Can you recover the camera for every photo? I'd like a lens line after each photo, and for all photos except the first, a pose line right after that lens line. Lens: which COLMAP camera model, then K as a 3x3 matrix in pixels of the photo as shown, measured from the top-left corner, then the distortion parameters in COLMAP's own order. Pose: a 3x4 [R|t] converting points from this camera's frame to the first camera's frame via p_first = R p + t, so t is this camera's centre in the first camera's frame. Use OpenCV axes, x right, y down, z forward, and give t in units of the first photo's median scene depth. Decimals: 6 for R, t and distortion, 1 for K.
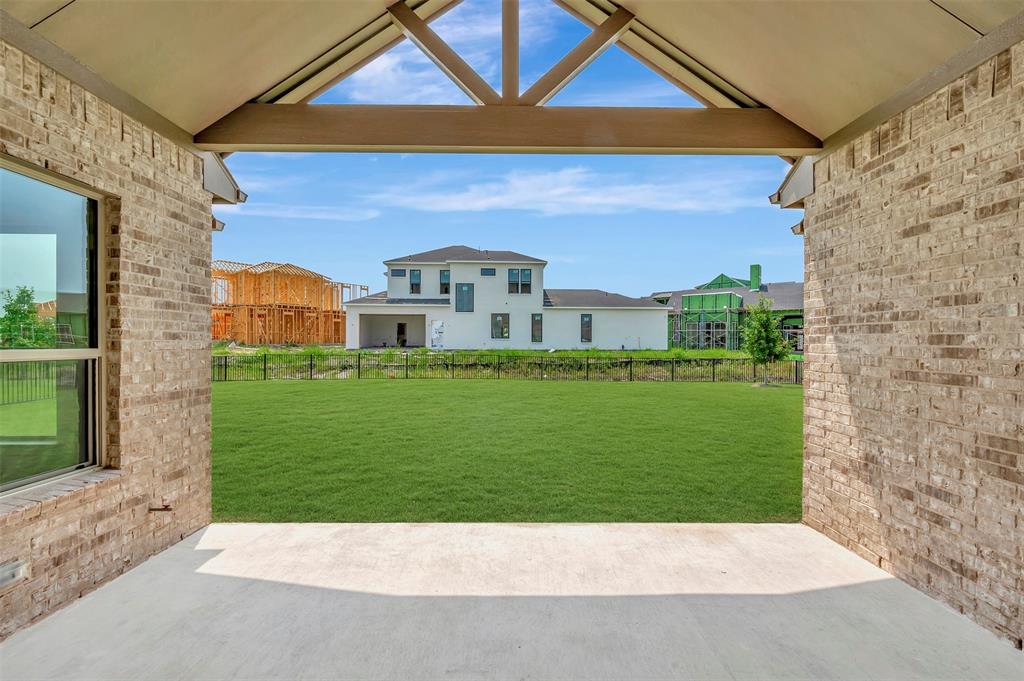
lens RADIAL K [[411.5, 0, 511.1], [0, 411.5, 345.2], [0, 0, 1]] dist [0.001945, -0.000867]
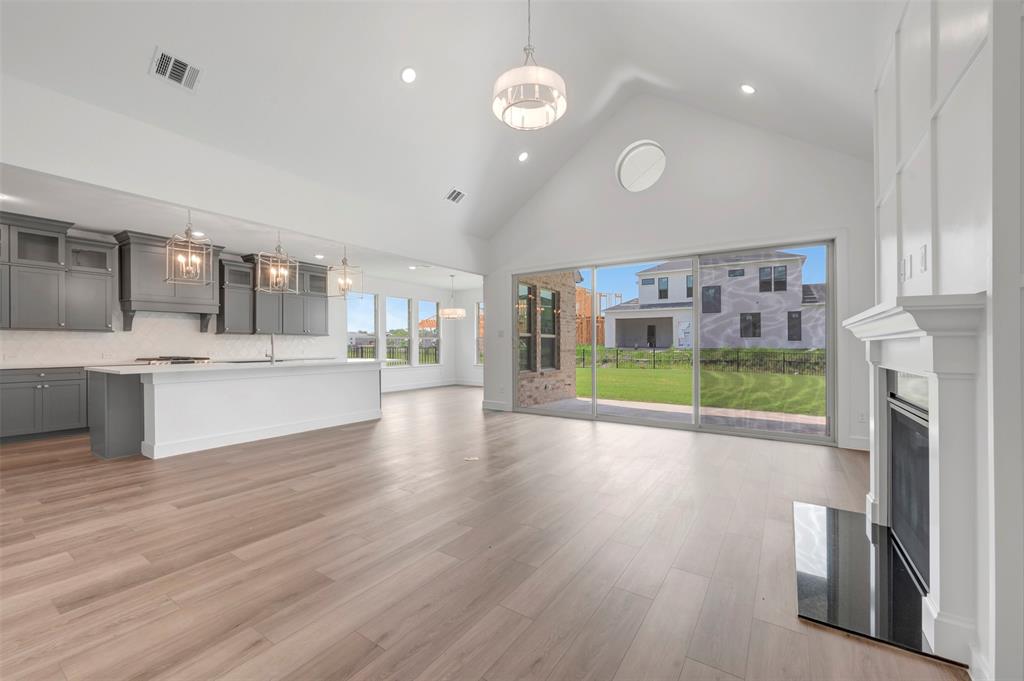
lens RADIAL K [[411.5, 0, 509.8], [0, 411.5, 342.5], [0, 0, 1]] dist [0.001945, -0.000867]
pose [[0.827507, -0.007257, -0.561408, 0.052995], [-0.000275, 0.999911, -0.013330, 0.009732], [0.561455, 0.011185, 0.827432, -0.172632]]
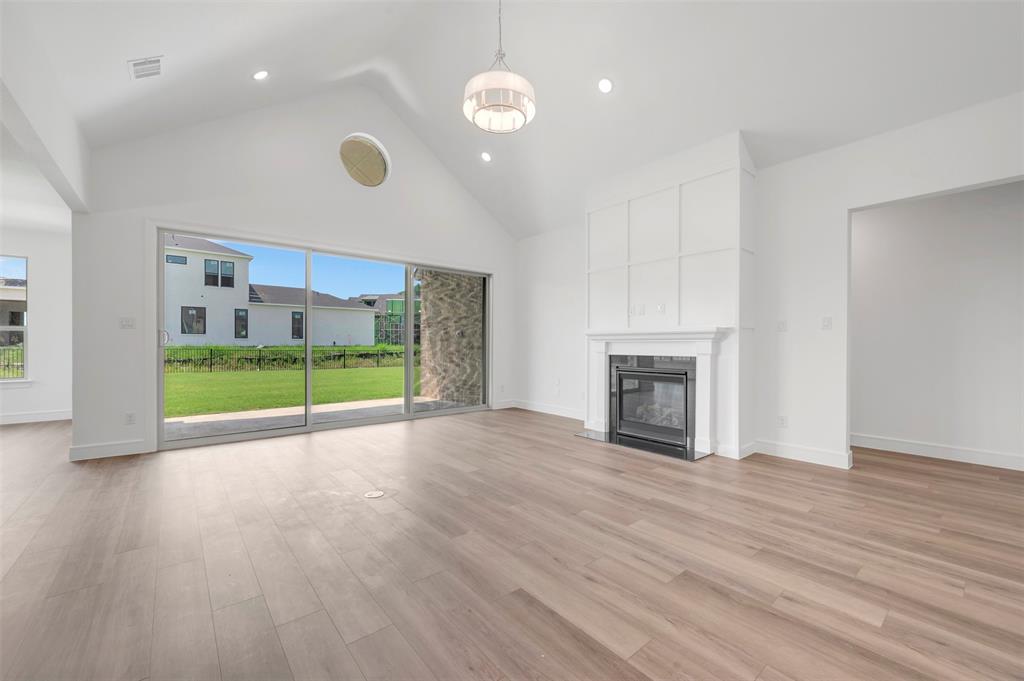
lens RADIAL K [[411.5, 0, 517.1], [0, 411.5, 342.8], [0, 0, 1]] dist [0.001945, -0.000867]
pose [[0.767751, -0.000733, 0.640748, -0.062079], [0.003723, 0.999988, -0.003317, 0.009153], [-0.640738, 0.004932, 0.767744, -0.168779]]
